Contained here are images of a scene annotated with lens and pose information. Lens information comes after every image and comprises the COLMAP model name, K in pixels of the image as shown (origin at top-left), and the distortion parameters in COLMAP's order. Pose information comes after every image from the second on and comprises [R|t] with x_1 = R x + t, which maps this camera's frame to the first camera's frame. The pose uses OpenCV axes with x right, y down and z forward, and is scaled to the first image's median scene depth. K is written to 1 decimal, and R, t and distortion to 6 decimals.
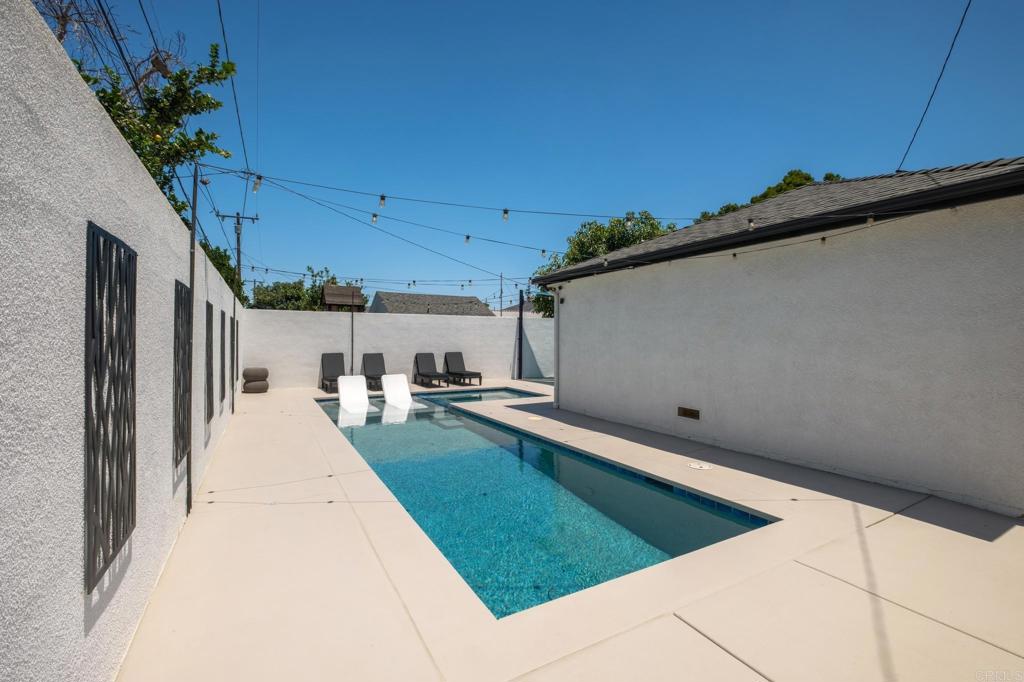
lens RADIAL K [[442.3, 0, 512.0], [0, 442.3, 341.0], [0, 0, 1]] dist [0.001507, -0.000125]
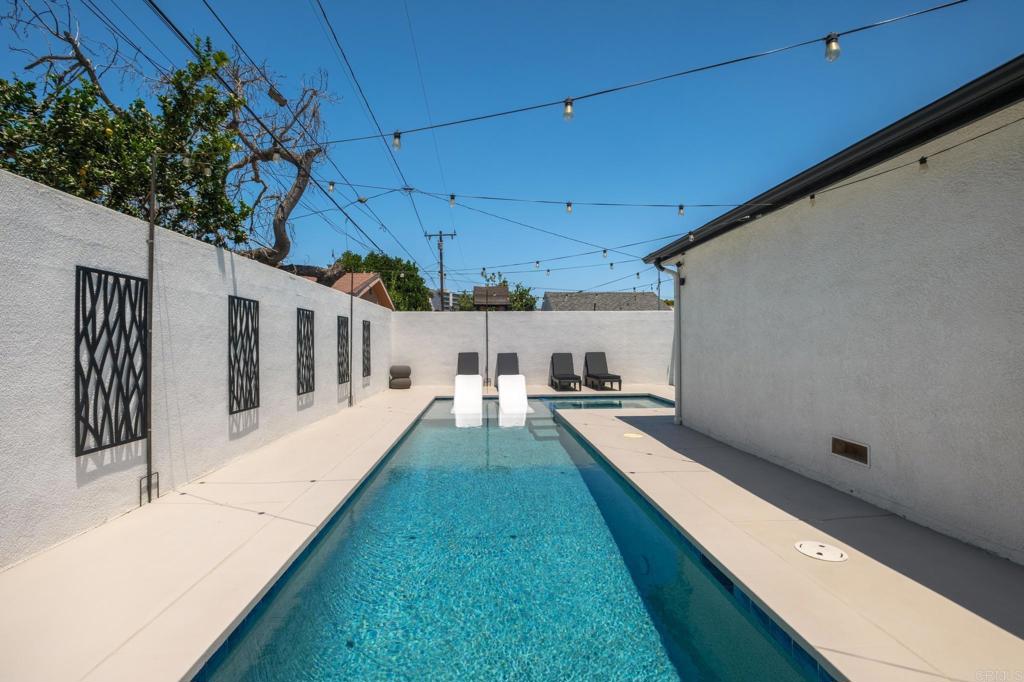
lens RADIAL K [[447.3, 0, 503.1], [0, 447.3, 343.1], [0, 0, 1]] dist [-0.004706, -0.000914]
pose [[0.893475, -0.006261, -0.449070, 0.119553], [0.005477, 0.999980, -0.003045, 0.009369], [0.449080, 0.000261, 0.893491, 0.123128]]
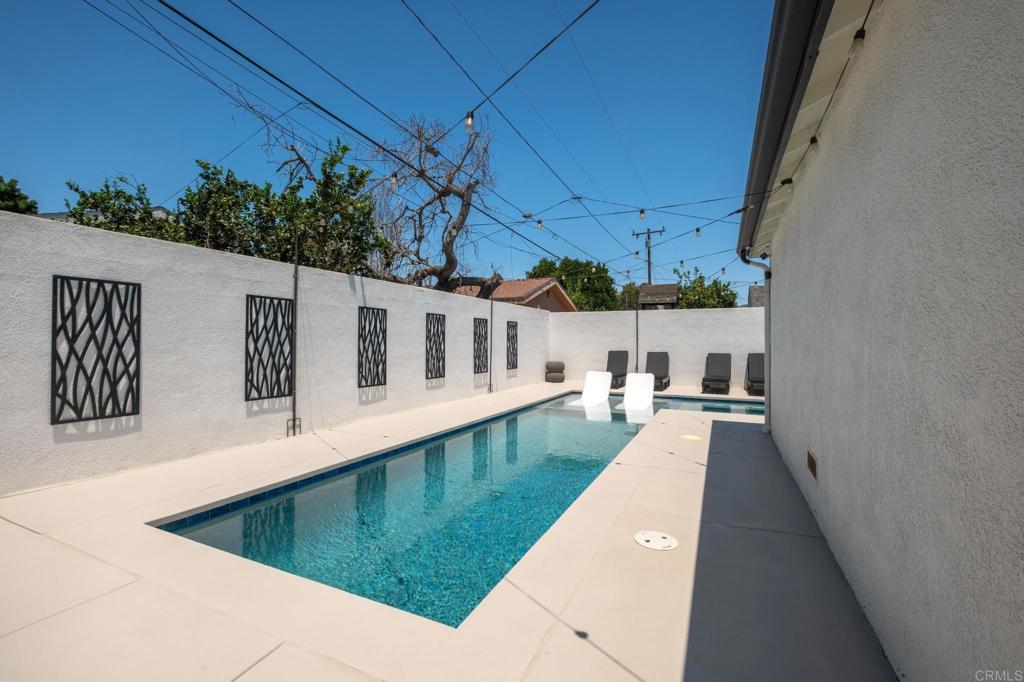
lens RADIAL K [[442.3, 0, 512.0], [0, 442.3, 341.0], [0, 0, 1]] dist [0.001507, -0.000125]
pose [[0.578517, 0.000088, -0.815670, 0.290683], [-0.006571, 0.999968, -0.004552, 0.010730], [0.815644, 0.007993, 0.578499, 0.190905]]
